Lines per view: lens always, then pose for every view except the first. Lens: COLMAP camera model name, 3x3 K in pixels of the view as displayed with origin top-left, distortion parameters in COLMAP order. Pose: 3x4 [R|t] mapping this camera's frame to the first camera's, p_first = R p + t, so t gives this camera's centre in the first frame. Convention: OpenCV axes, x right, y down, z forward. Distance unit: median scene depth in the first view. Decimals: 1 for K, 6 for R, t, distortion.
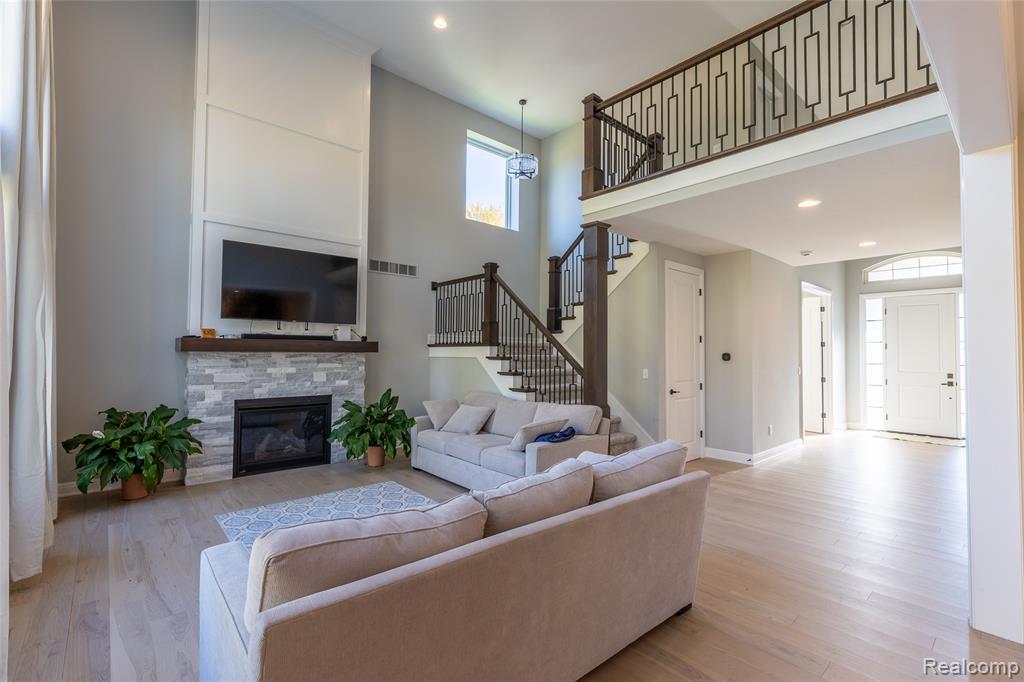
lens RADIAL K [[456.9, 0, 508.6], [0, 456.9, 338.7], [0, 0, 1]] dist [0.004368, -0.000546]
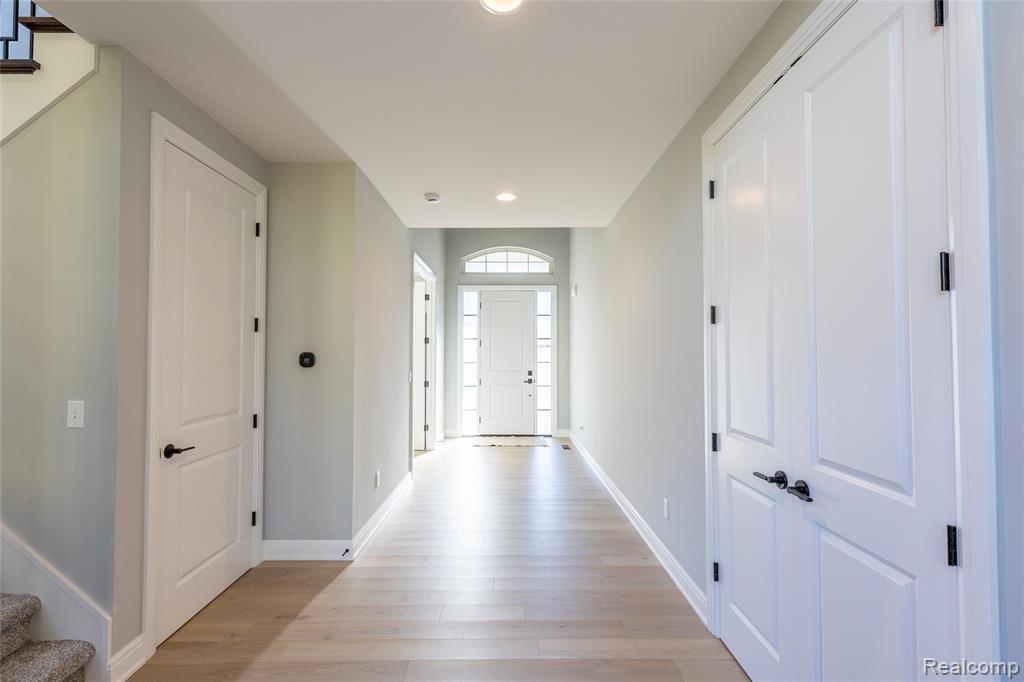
lens RADIAL K [[456.9, 0, 510.6], [0, 456.9, 338.0], [0, 0, 1]] dist [0.004368, -0.000546]
pose [[0.657040, 0.015061, 0.753705, 0.185759], [-0.015319, 0.999861, -0.006627, 0.011892], [-0.753700, -0.007192, 0.657179, 0.381558]]
